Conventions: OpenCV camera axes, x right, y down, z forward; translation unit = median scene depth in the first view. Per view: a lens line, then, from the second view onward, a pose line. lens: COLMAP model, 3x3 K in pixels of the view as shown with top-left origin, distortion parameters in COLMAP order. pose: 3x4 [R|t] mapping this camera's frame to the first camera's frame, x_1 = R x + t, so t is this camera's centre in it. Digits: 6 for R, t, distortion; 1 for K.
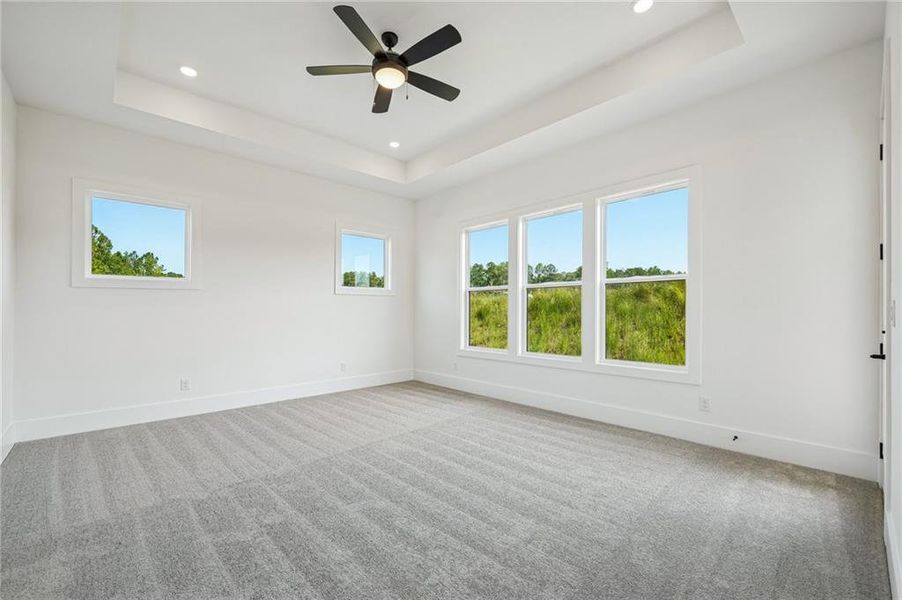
lens RADIAL K [[380.7, 0, 435.9], [0, 380.7, 307.9], [0, 0, 1]] dist [0.011982, 0.000039]
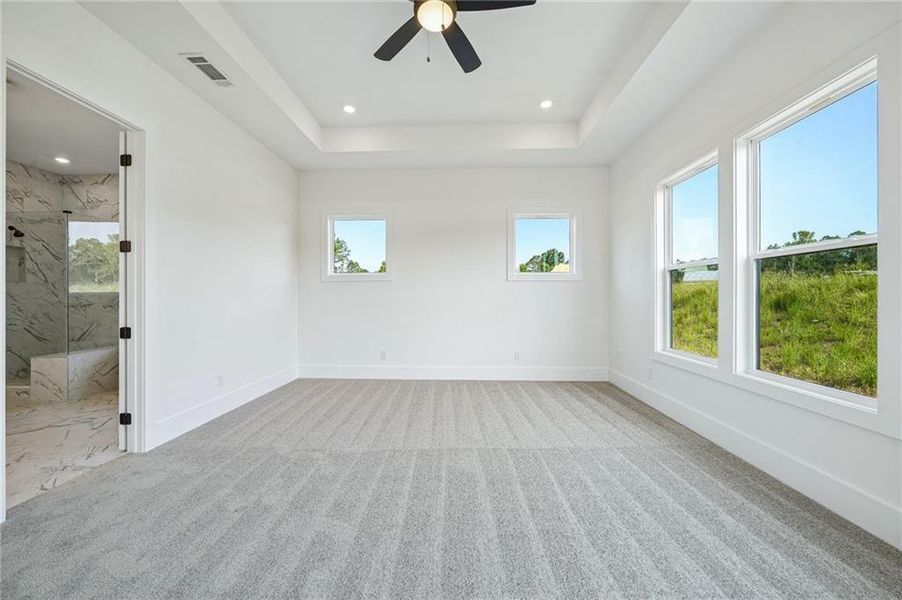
lens RADIAL K [[326.6, 0, 452.1], [0, 326.6, 296.4], [0, 0, 1]] dist [-0.002148, -0.000228]
pose [[0.719374, 0.000058, -0.694623, 0.253329], [0.002228, 0.999995, 0.002392, 0.001517], [0.694620, -0.003268, 0.719370, 0.331241]]
